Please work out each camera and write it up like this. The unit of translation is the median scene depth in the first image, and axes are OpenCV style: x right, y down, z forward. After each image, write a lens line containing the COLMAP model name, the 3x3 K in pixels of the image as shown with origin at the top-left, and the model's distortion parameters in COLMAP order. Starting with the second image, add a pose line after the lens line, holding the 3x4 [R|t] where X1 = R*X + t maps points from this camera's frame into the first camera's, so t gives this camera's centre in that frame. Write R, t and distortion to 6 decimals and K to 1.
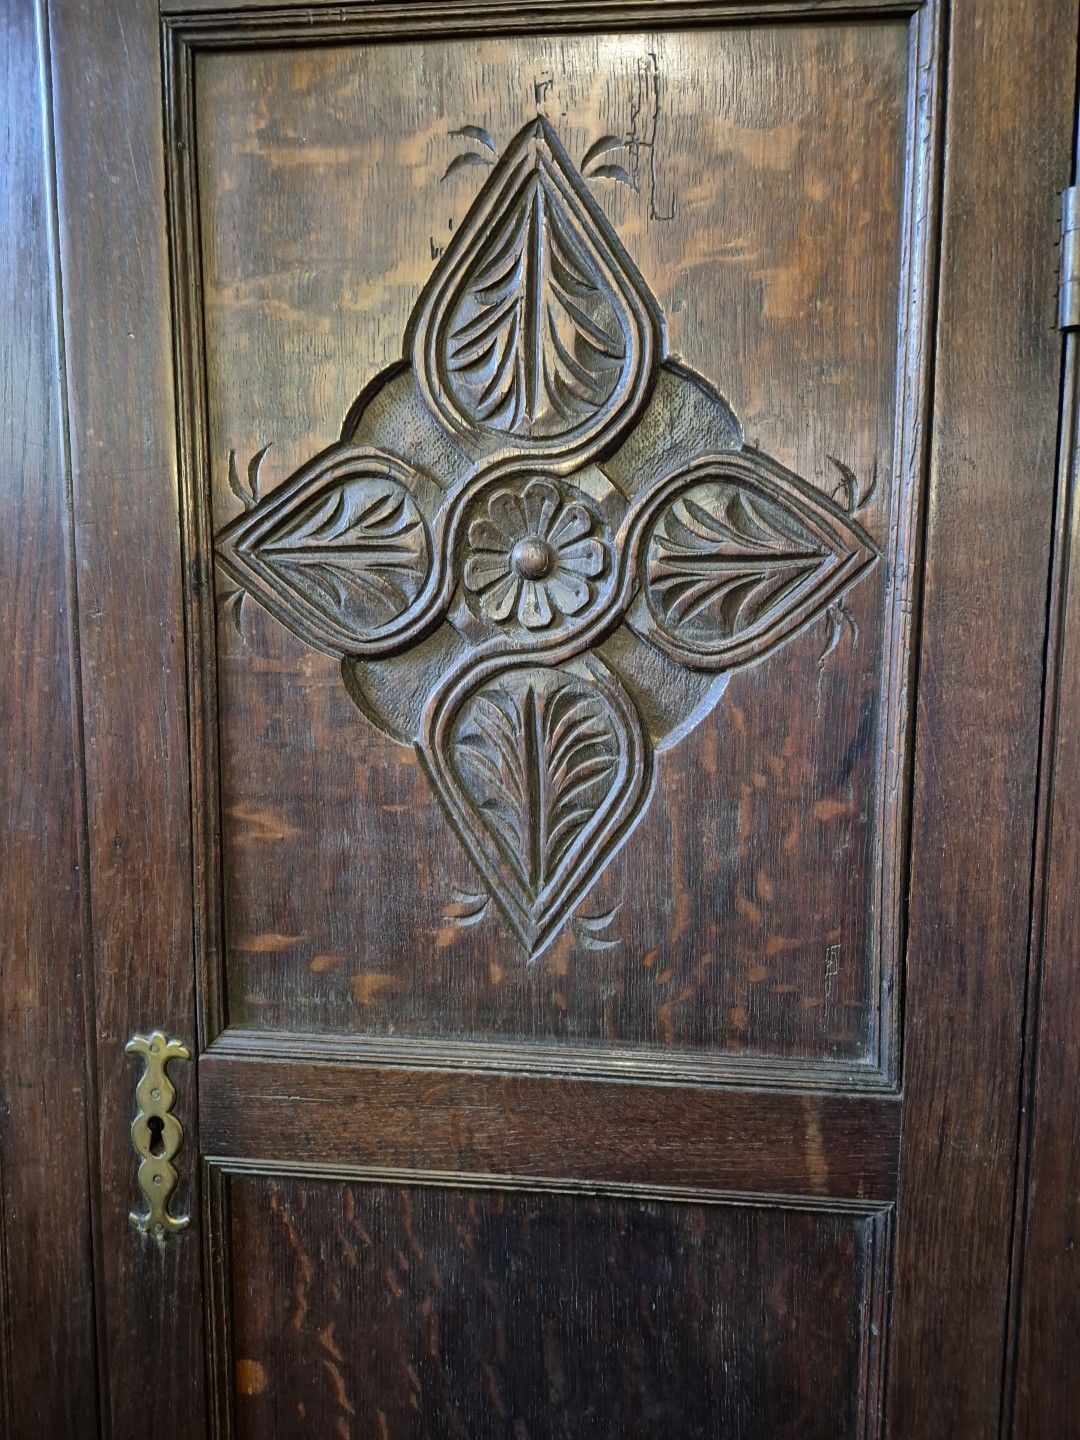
lens RADIAL K [[969.6, 0, 544.9], [0, 969.6, 693.5], [0, 0, 1]] dist [0.060777, -0.059103]
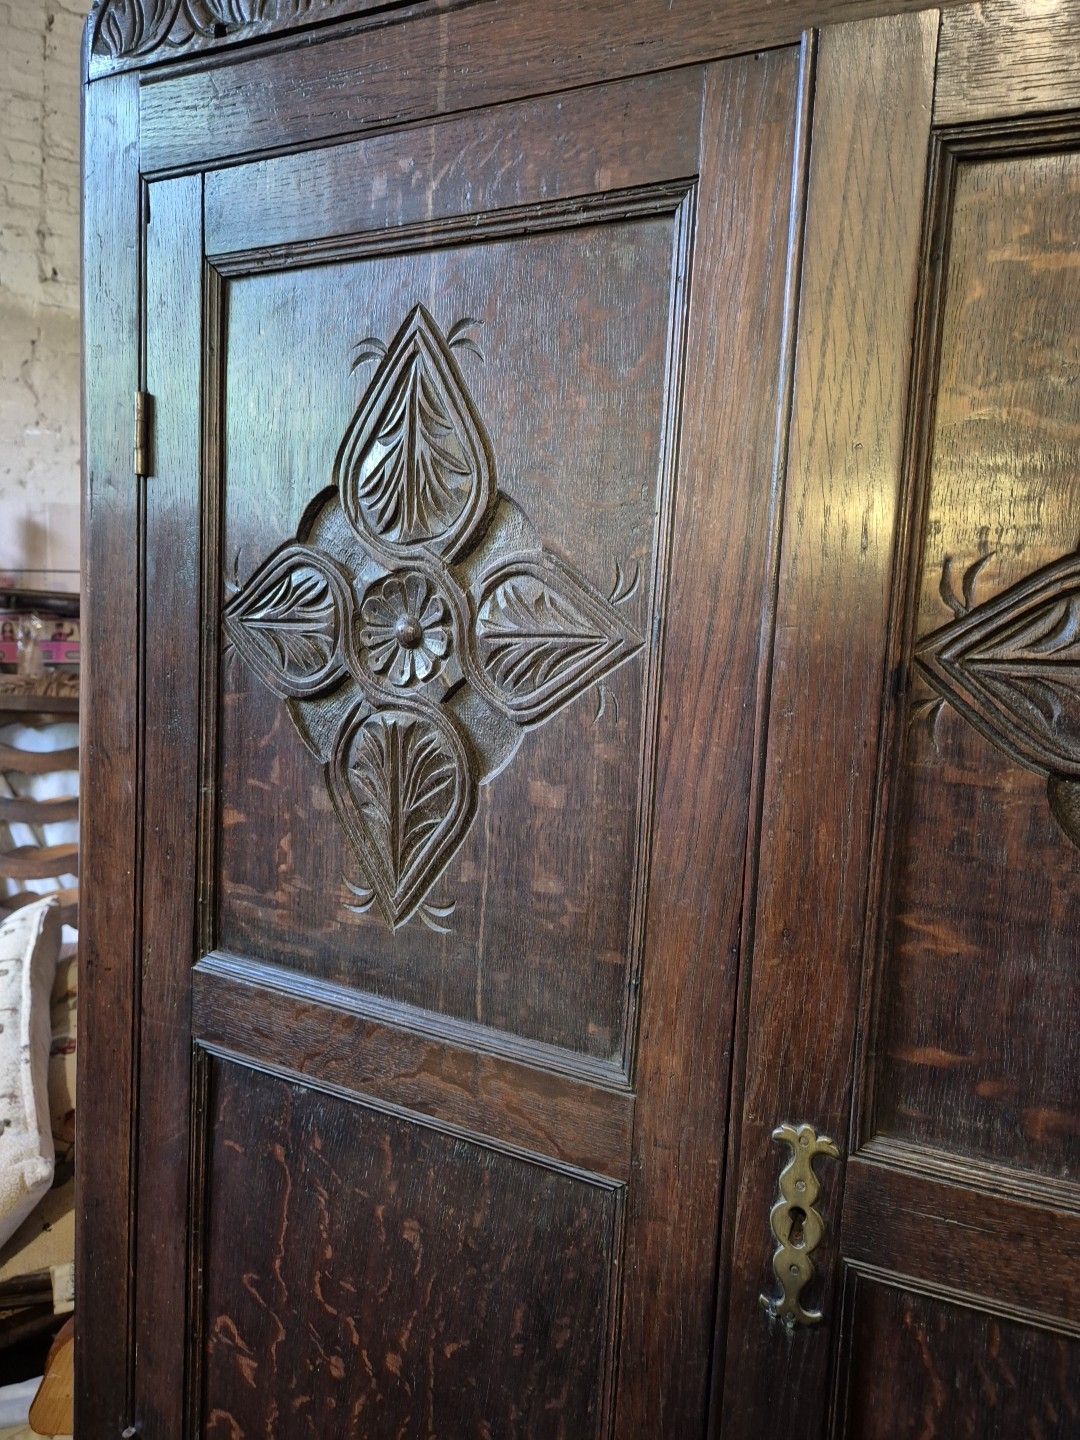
lens RADIAL K [[969.6, 0, 539.7], [0, 969.6, 709.7], [0, 0, 1]] dist [0.060777, -0.059103]
pose [[0.957240, 0.067639, -0.281276, -0.426996], [-0.069765, 0.997560, 0.002460, -0.070271], [0.280756, 0.017268, 0.959624, -0.061304]]
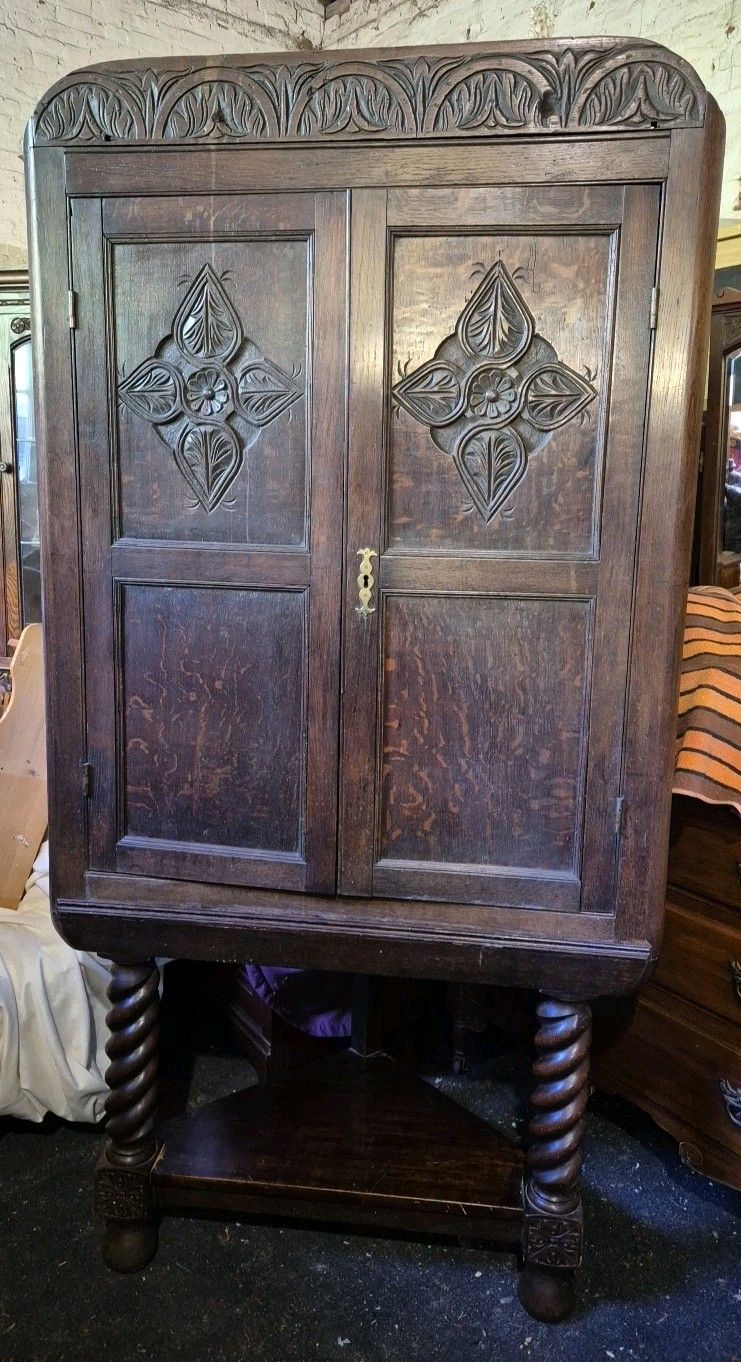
lens RADIAL K [[969.4, 0, 364.3], [0, 969.4, 640.3], [0, 0, 1]] dist [0.075154, -0.074280]
pose [[0.999924, 0.011461, 0.004449, -0.440056], [-0.011757, 0.997230, 0.073438, 0.436613], [-0.003595, -0.073485, 0.997290, -2.277650]]
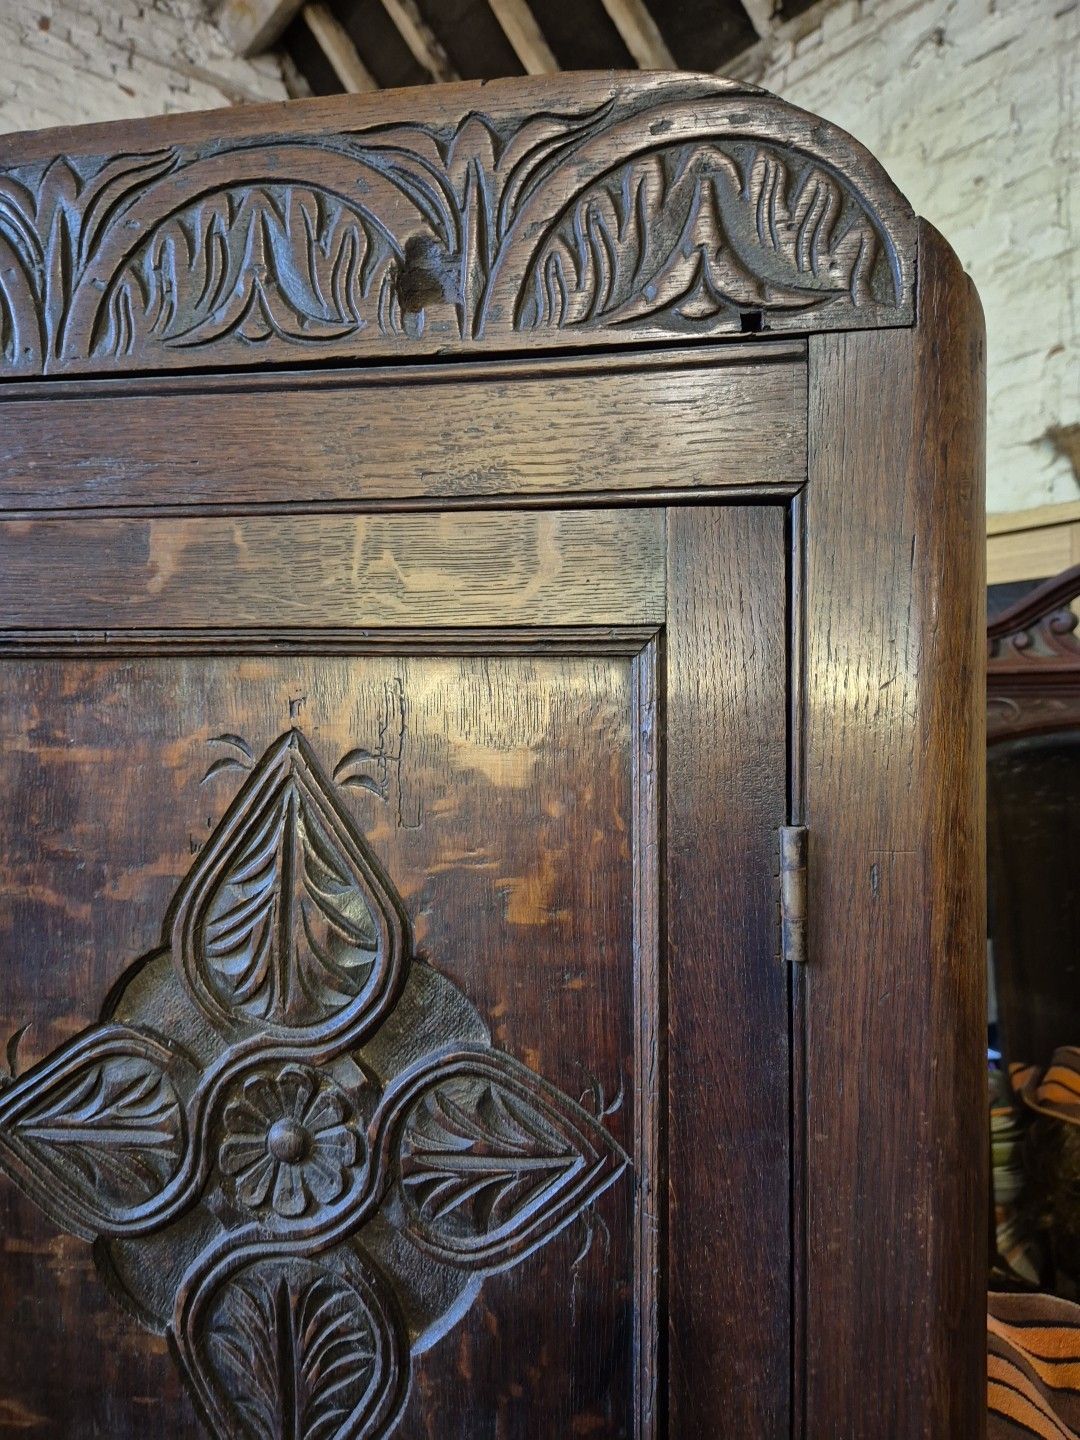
lens RADIAL K [[969.6, 0, 527.7], [0, 969.6, 714.2], [0, 0, 1]] dist [0.060777, -0.059103]
pose [[0.999996, -0.002804, -0.000213, 0.229920], [0.002764, 0.994102, -0.108412, -0.458292], [0.000515, 0.108411, 0.994106, -0.035416]]
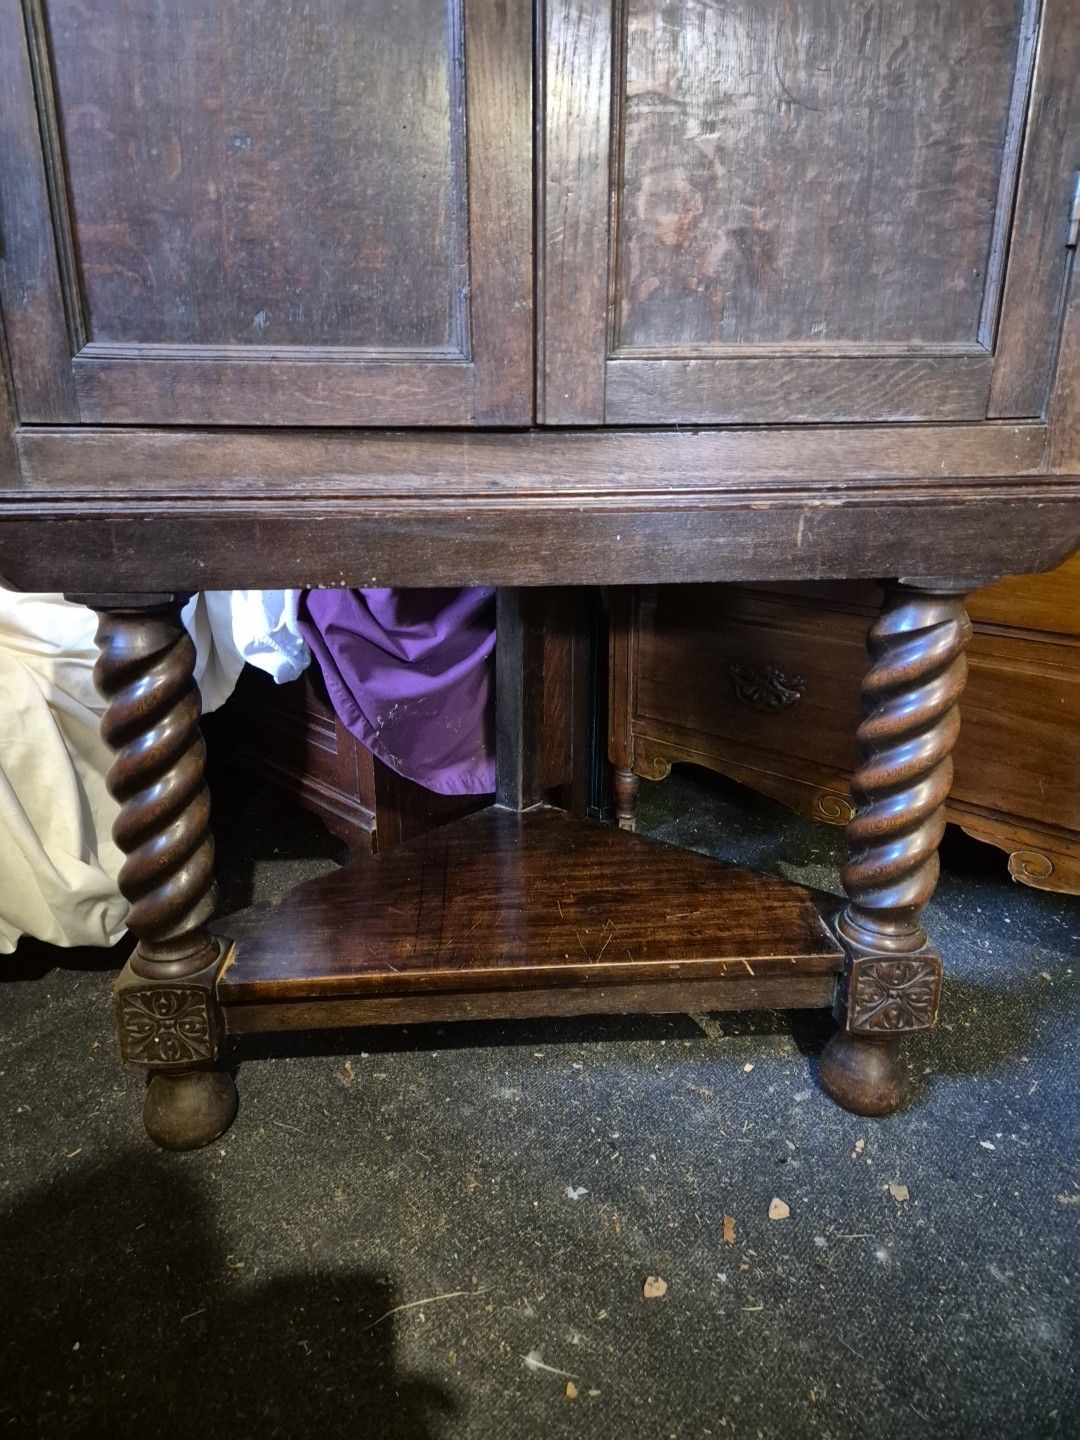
lens RADIAL K [[969.6, 0, 527.1], [0, 969.6, 710.5], [0, 0, 1]] dist [0.060777, -0.059103]
pose [[0.983270, -0.069718, 0.168284, -0.876693], [0.029128, 0.972147, 0.232556, 1.718334], [-0.179810, -0.223763, 0.957914, -0.680923]]
